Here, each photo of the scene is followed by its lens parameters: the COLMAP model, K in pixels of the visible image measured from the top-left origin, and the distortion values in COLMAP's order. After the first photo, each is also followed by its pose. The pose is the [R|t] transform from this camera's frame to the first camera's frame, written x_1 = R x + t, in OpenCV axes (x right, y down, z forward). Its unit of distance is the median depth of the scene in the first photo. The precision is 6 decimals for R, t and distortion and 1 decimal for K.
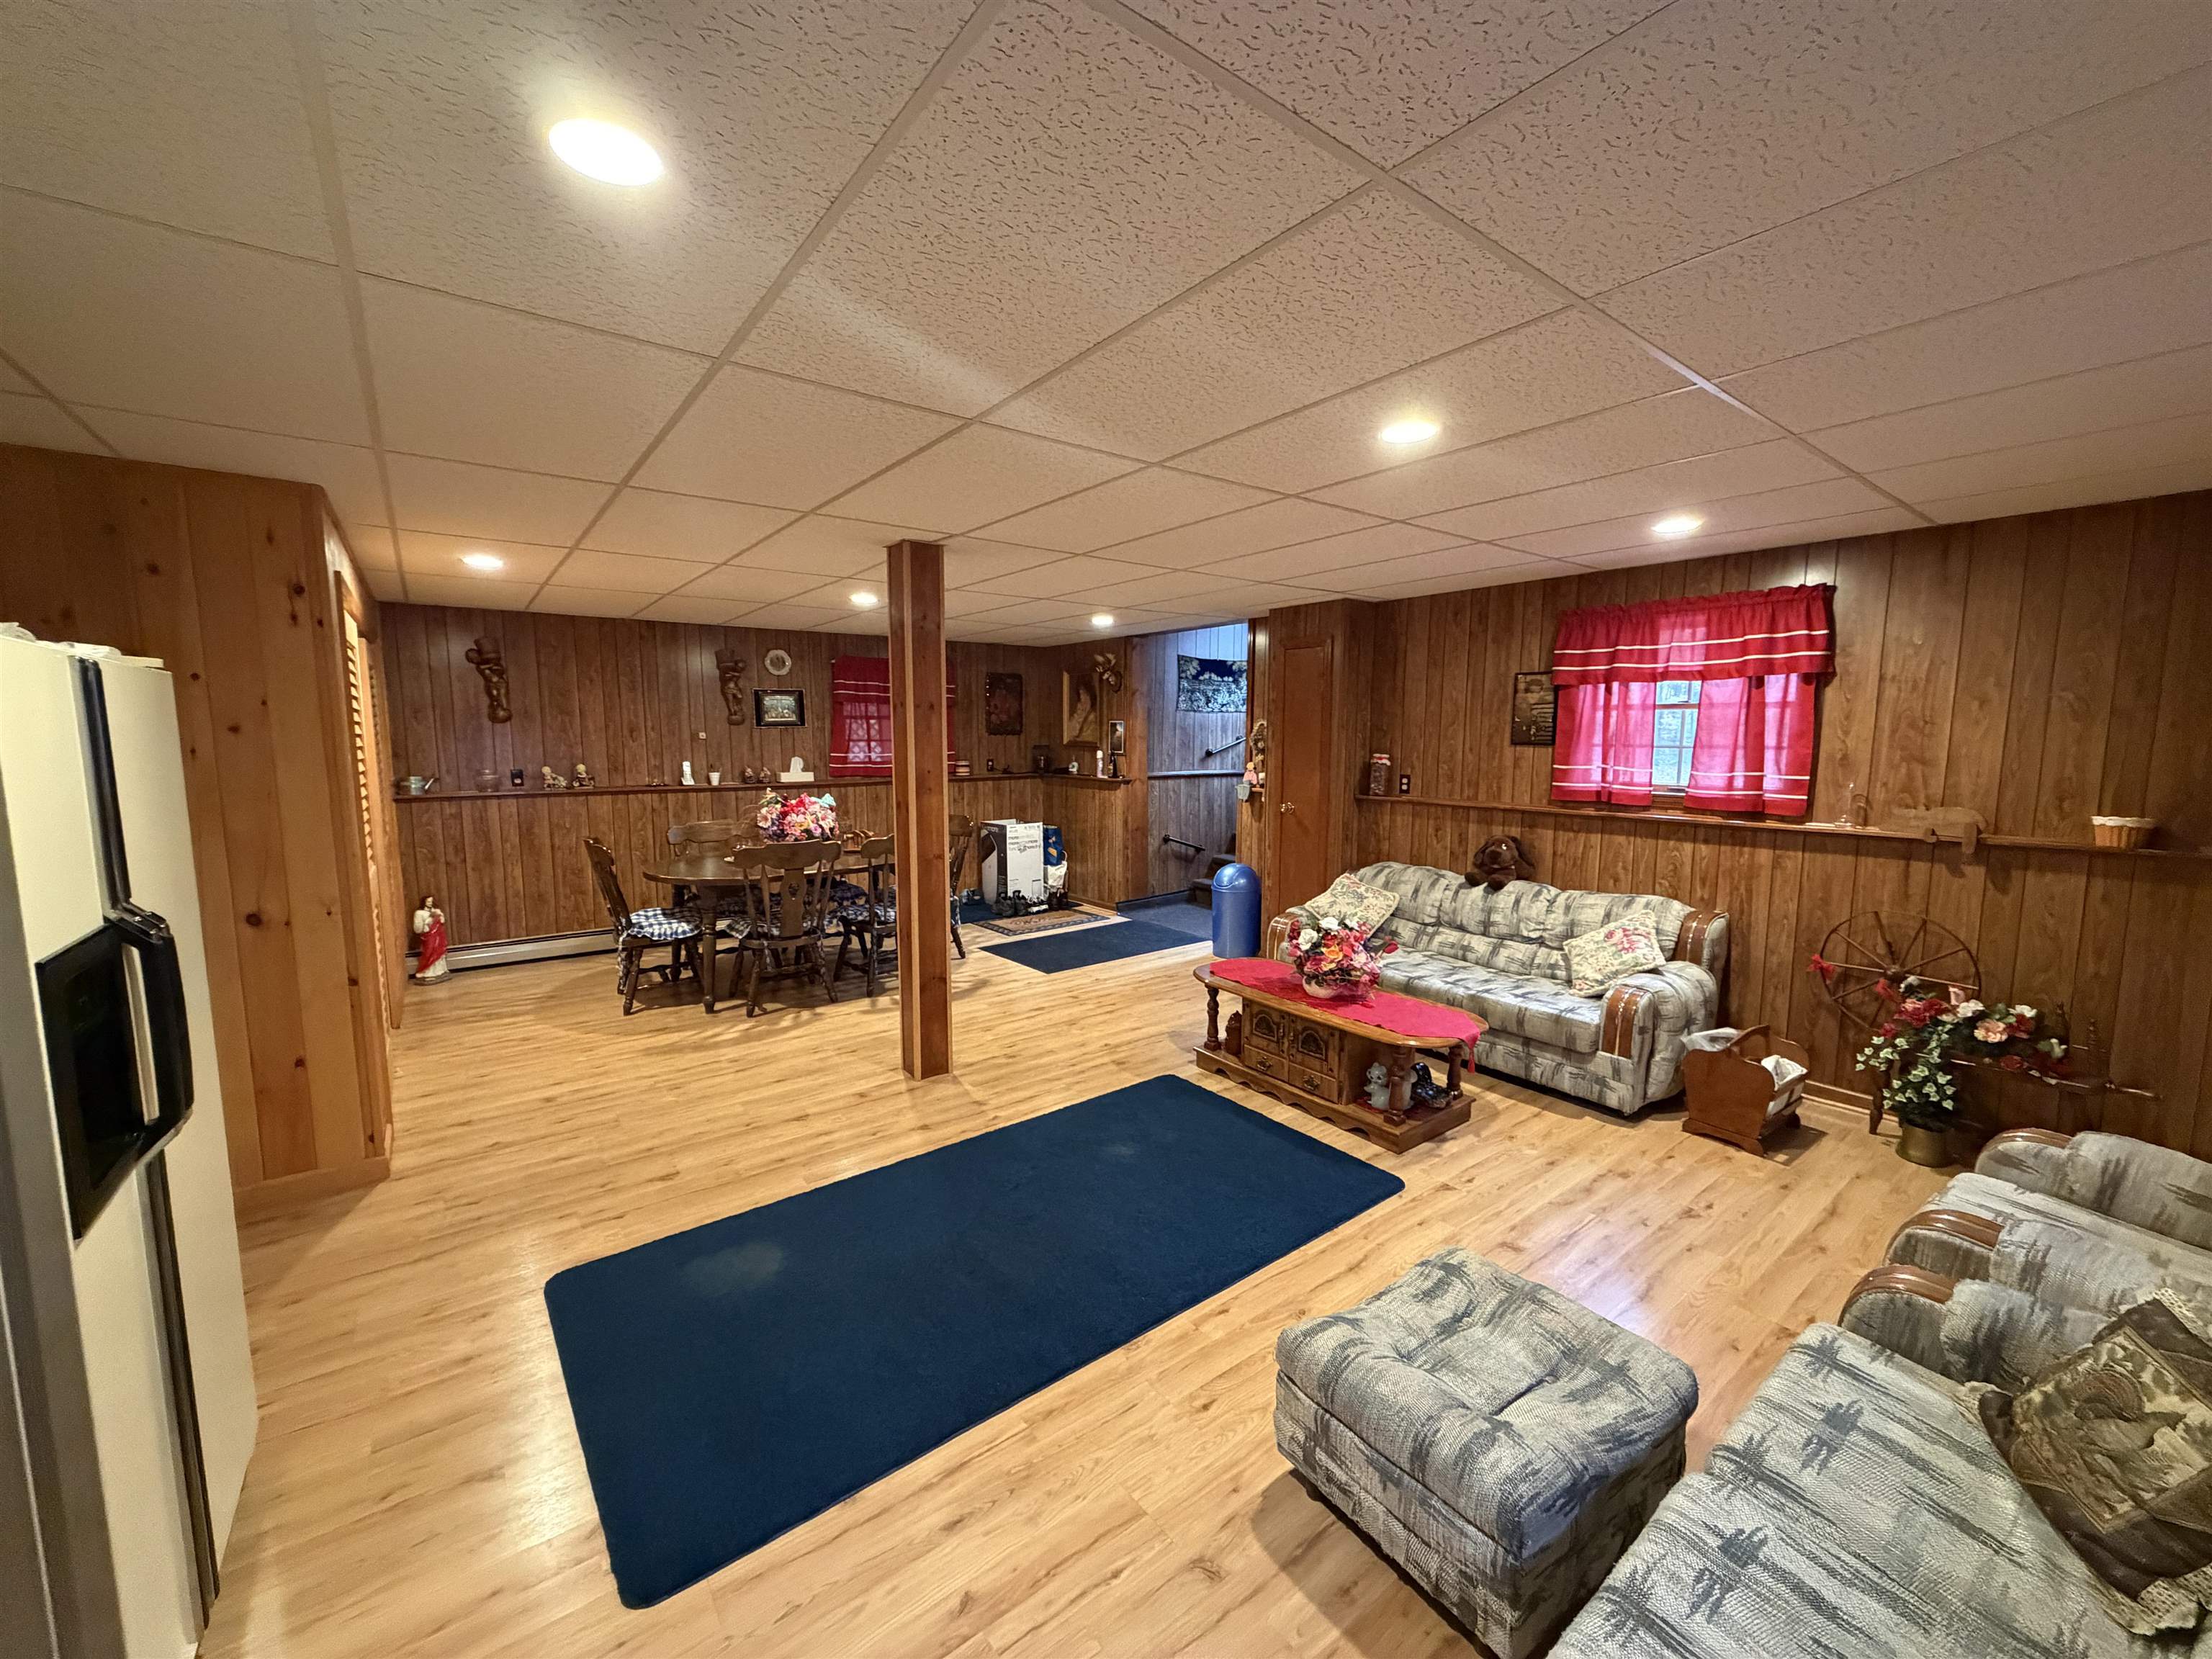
lens RADIAL K [[874.8, 0, 1109.1], [0, 874.8, 830.3], [0, 0, 1]] dist [-0.000098, -0.000484]
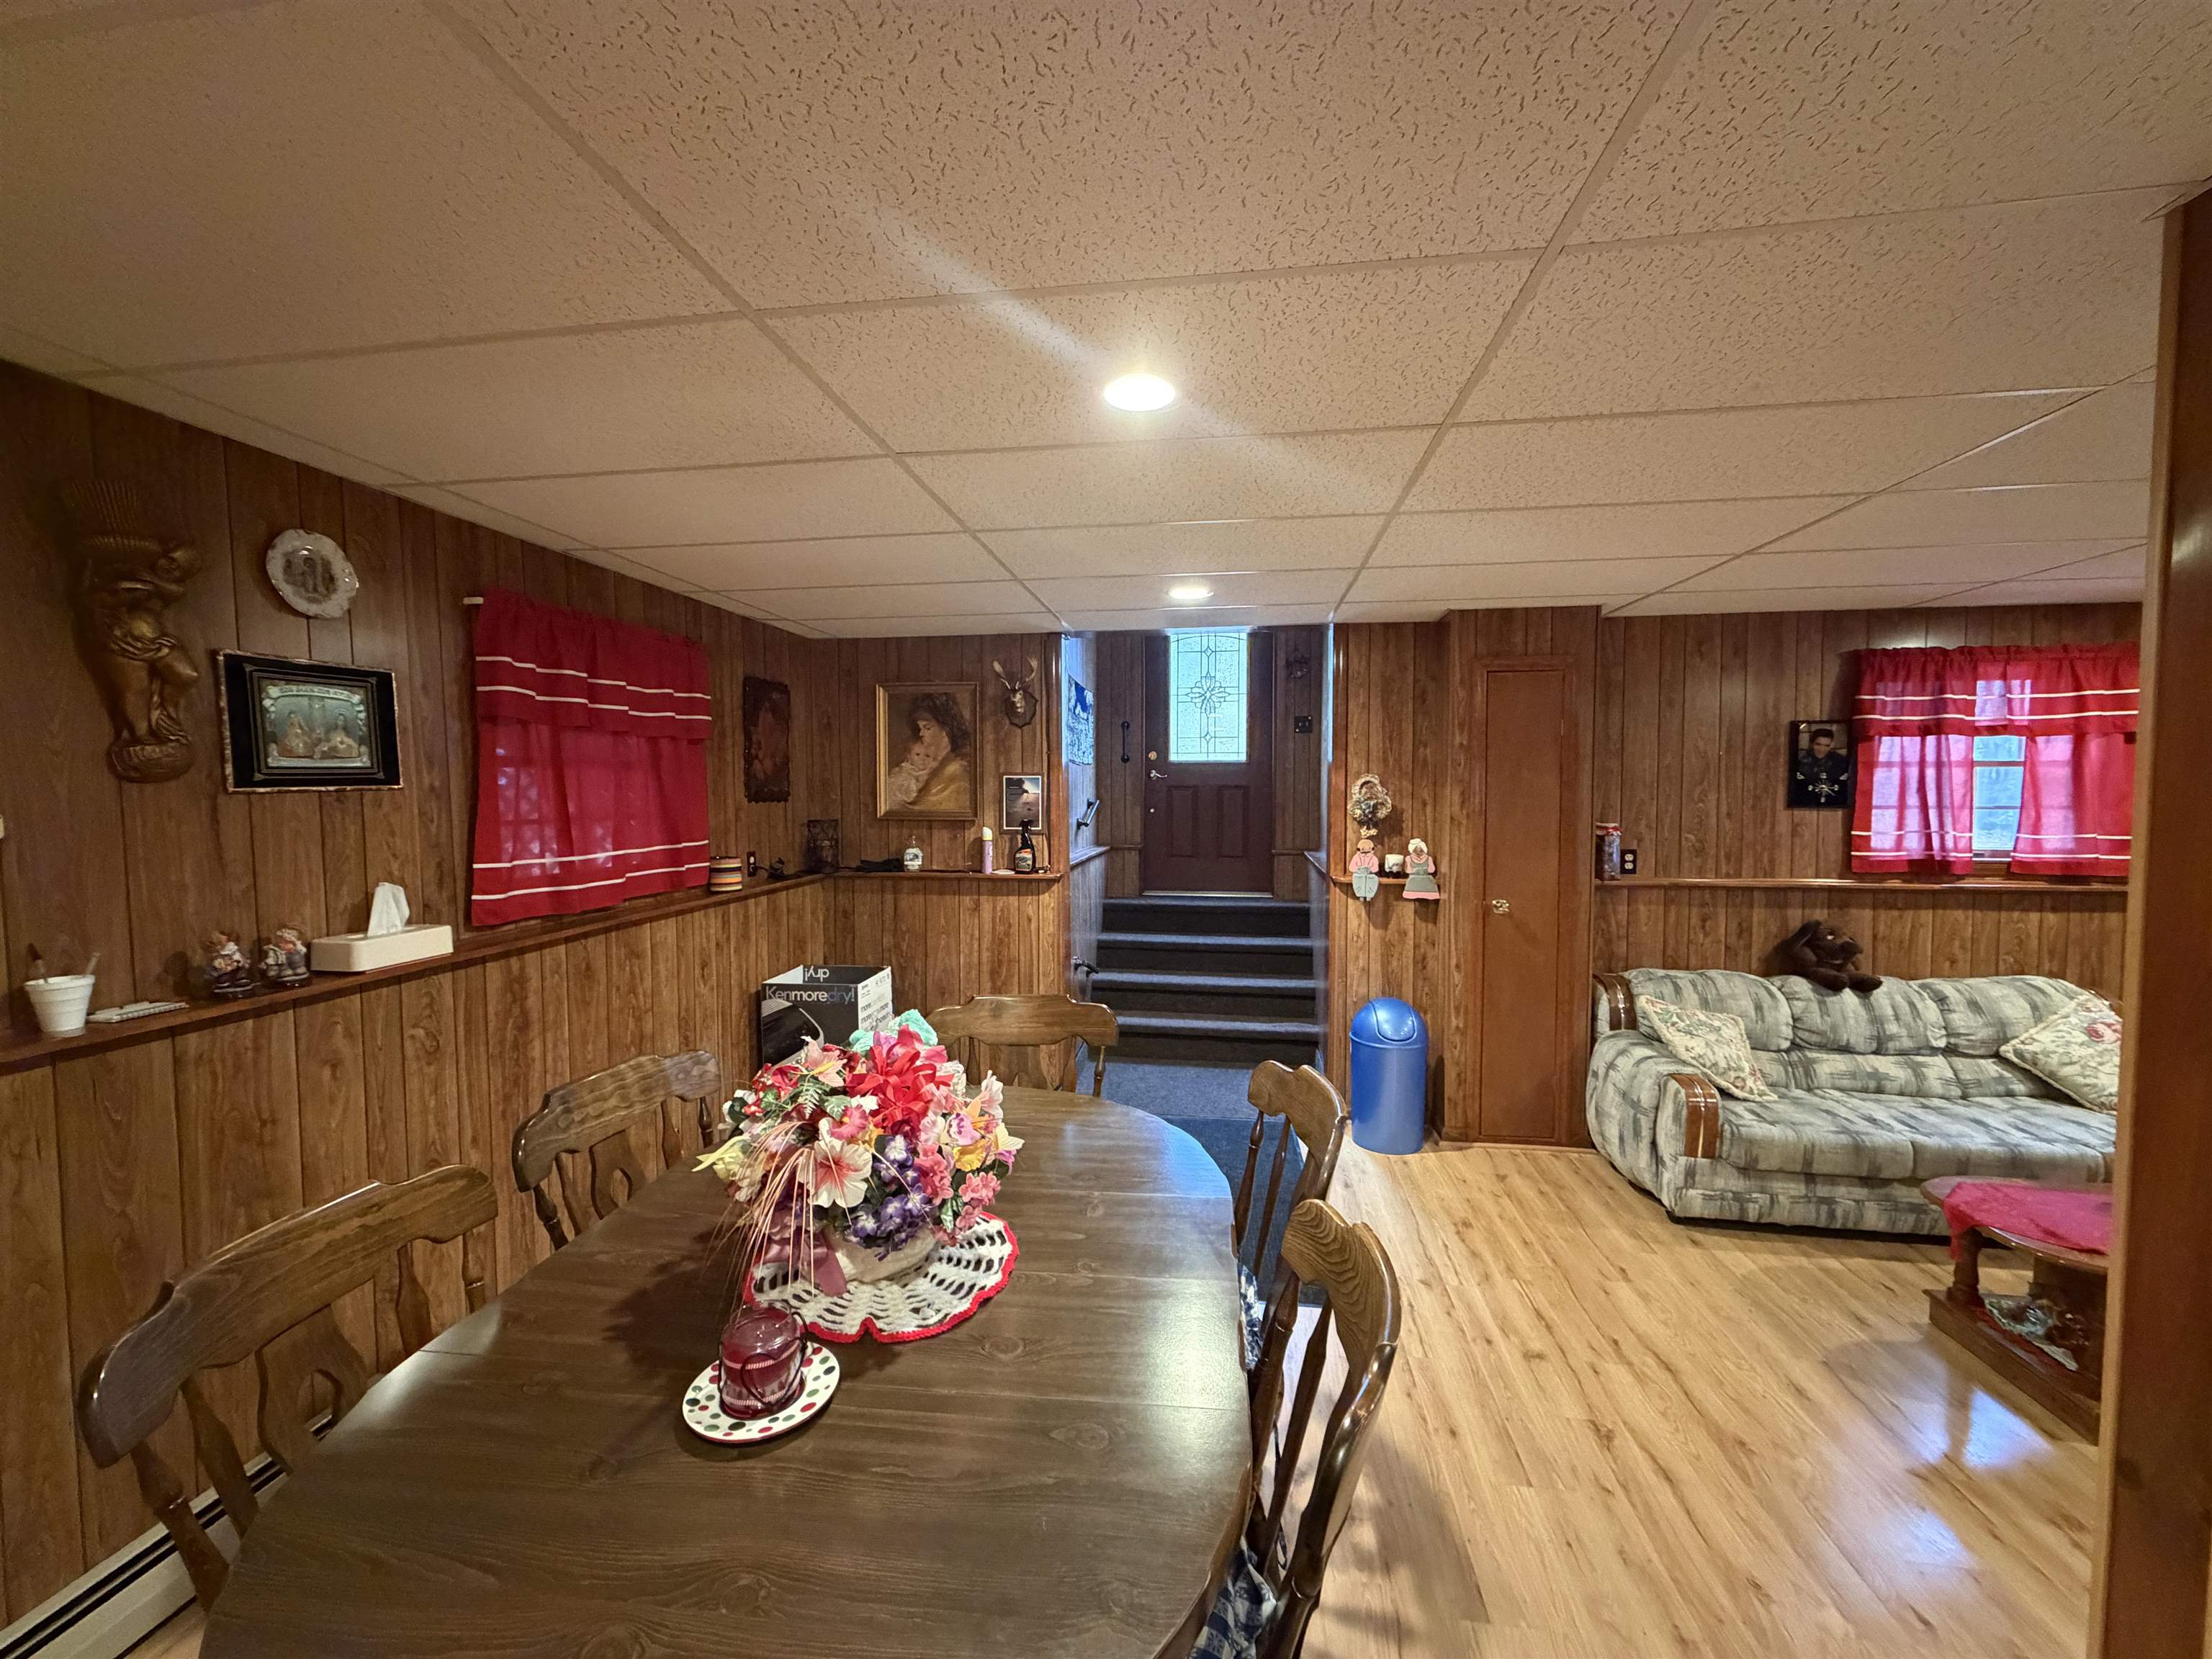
lens RADIAL K [[874.8, 0, 1100.4], [0, 874.8, 831.6], [0, 0, 1]] dist [-0.000098, -0.000484]
pose [[0.716367, -0.038601, 0.696655, -0.577272], [0.081613, 0.996250, -0.028721, -0.106655], [-0.692934, 0.077431, 0.716831, 0.879623]]
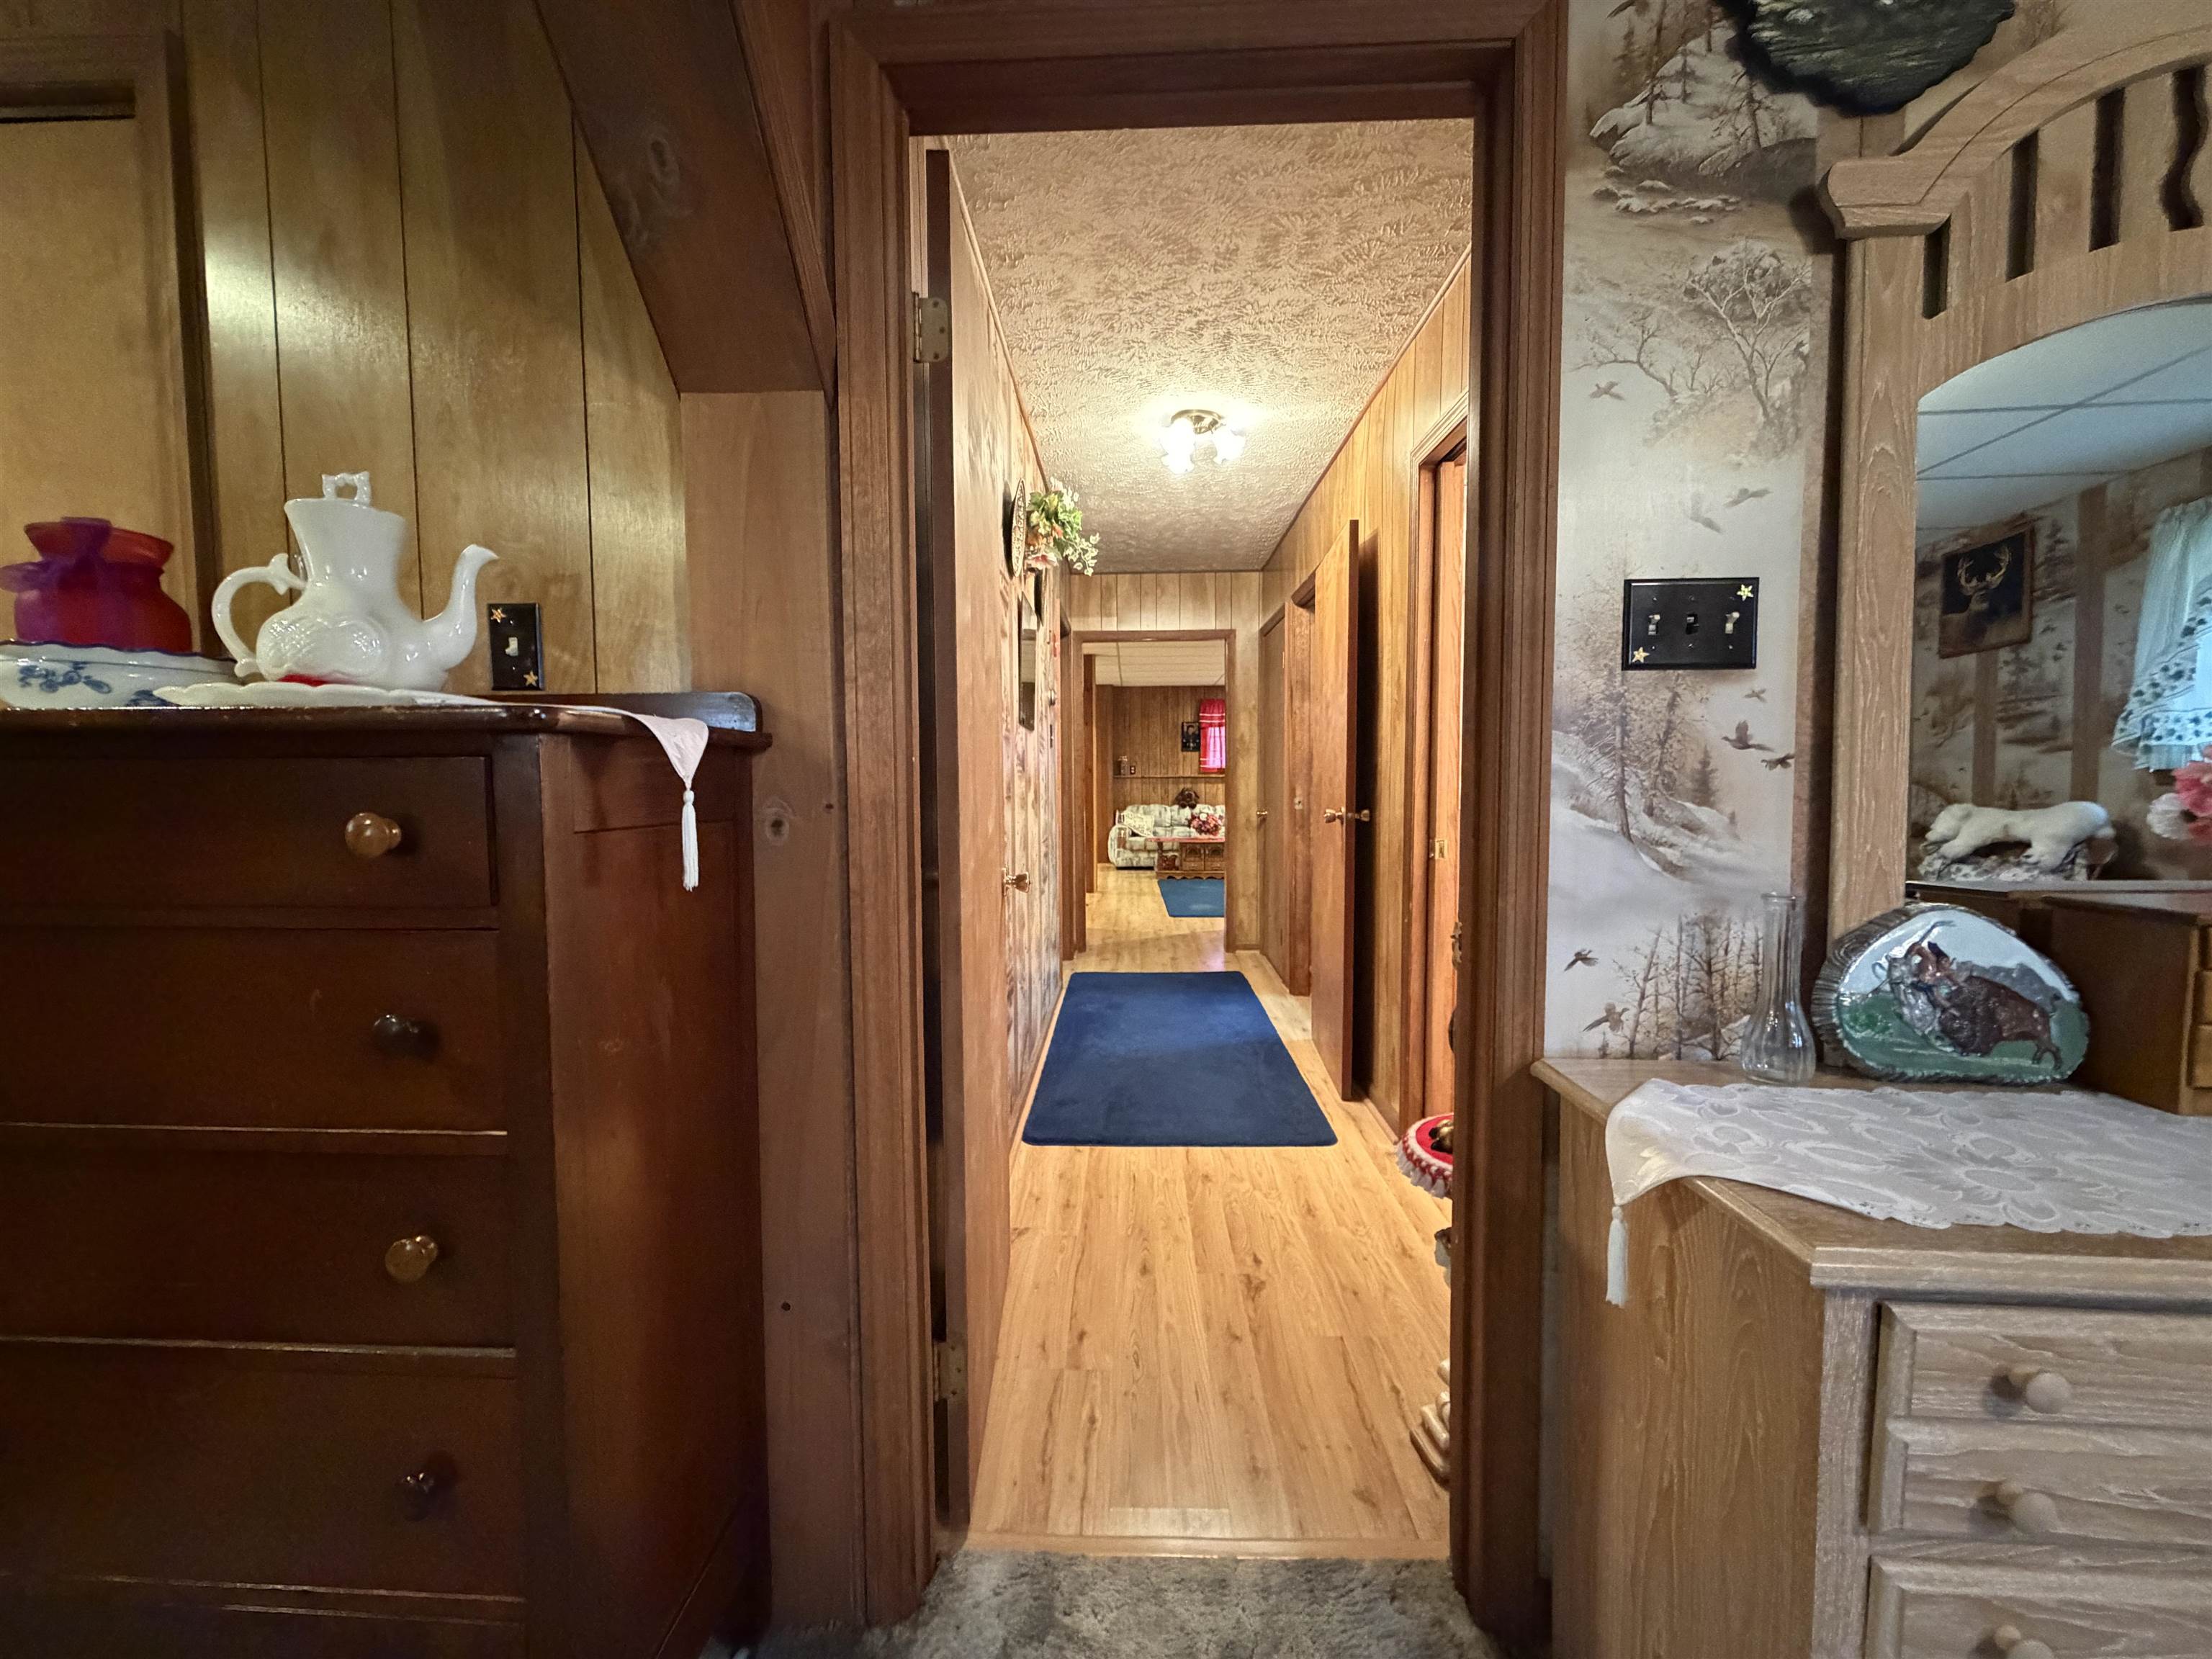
lens RADIAL K [[874.8, 0, 1098.3], [0, 874.8, 817.3], [0, 0, 1]] dist [-0.000098, -0.000484]
pose [[0.640600, -0.054956, 0.765905, -1.612656], [0.093267, 0.995619, -0.006569, 0.083485], [-0.762189, 0.075642, 0.642920, -0.393283]]
